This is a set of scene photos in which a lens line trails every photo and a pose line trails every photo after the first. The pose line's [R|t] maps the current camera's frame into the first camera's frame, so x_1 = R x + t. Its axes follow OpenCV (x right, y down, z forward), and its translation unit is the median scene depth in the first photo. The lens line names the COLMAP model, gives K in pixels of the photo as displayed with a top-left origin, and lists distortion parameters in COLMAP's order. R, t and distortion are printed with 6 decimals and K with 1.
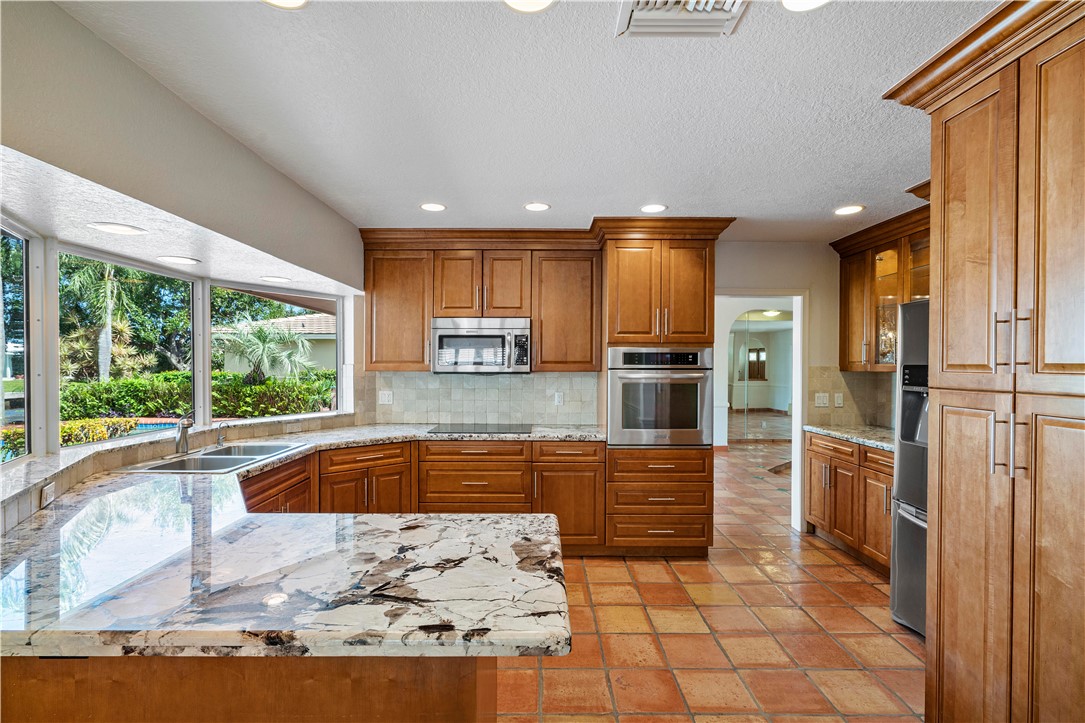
lens RADIAL K [[492.0, 0, 538.2], [0, 492.0, 361.6], [0, 0, 1]] dist [-0.001285, 0.001024]
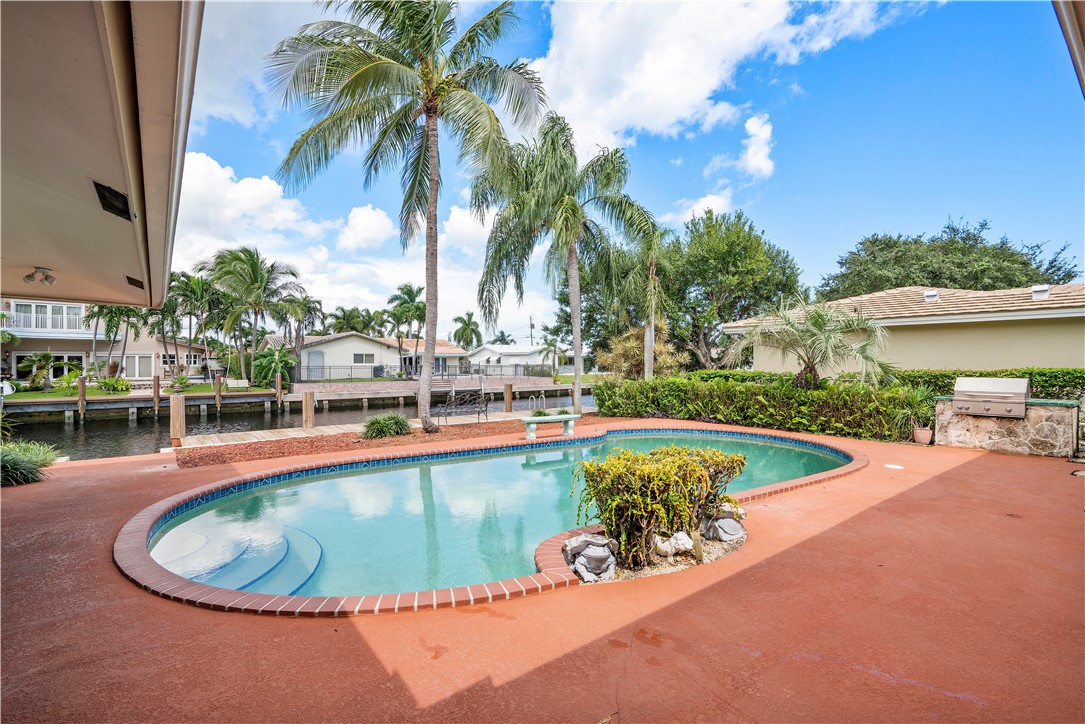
lens RADIAL K [[492.0, 0, 538.2], [0, 492.0, 362.1], [0, 0, 1]] dist [-0.001285, 0.001024]
pose [[0.612170, -0.004126, -0.790716, -0.814040], [0.009656, 0.999951, 0.002257, 0.001699], [0.790668, -0.009016, 0.612179, 0.741384]]
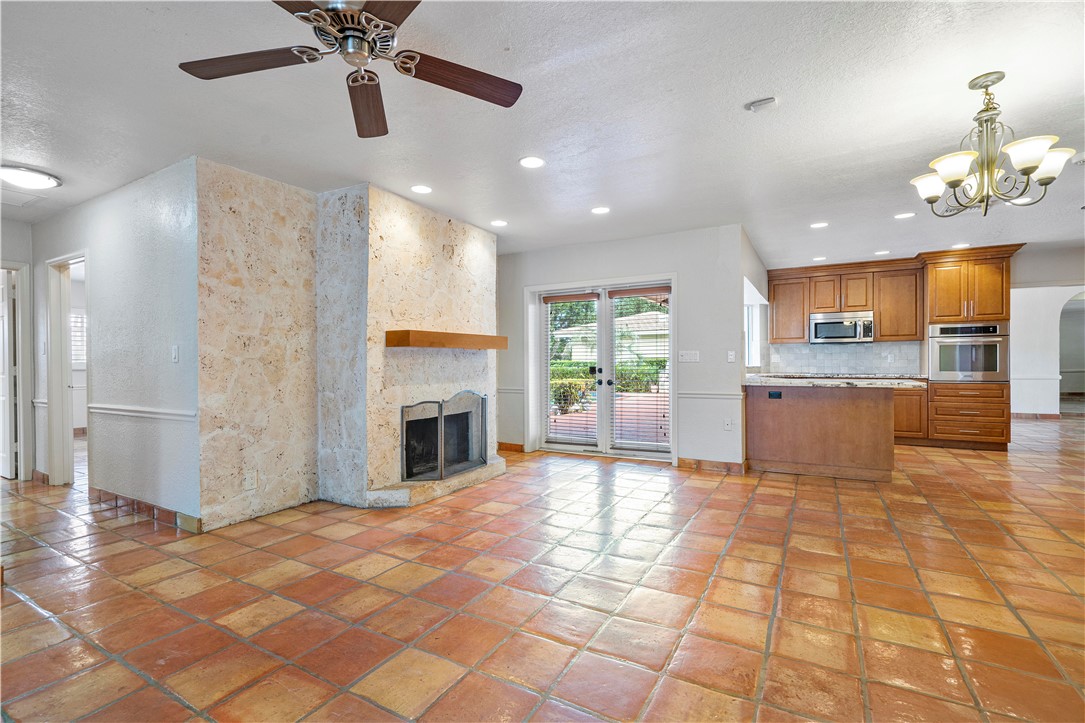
lens RADIAL K [[492.0, 0, 538.2], [0, 492.0, 361.6], [0, 0, 1]] dist [-0.001285, 0.001024]
pose [[0.868380, -0.009612, -0.495805, -0.170025], [0.015212, 0.999858, 0.007259, 0.056714], [0.495665, -0.013846, 0.868403, -1.032465]]
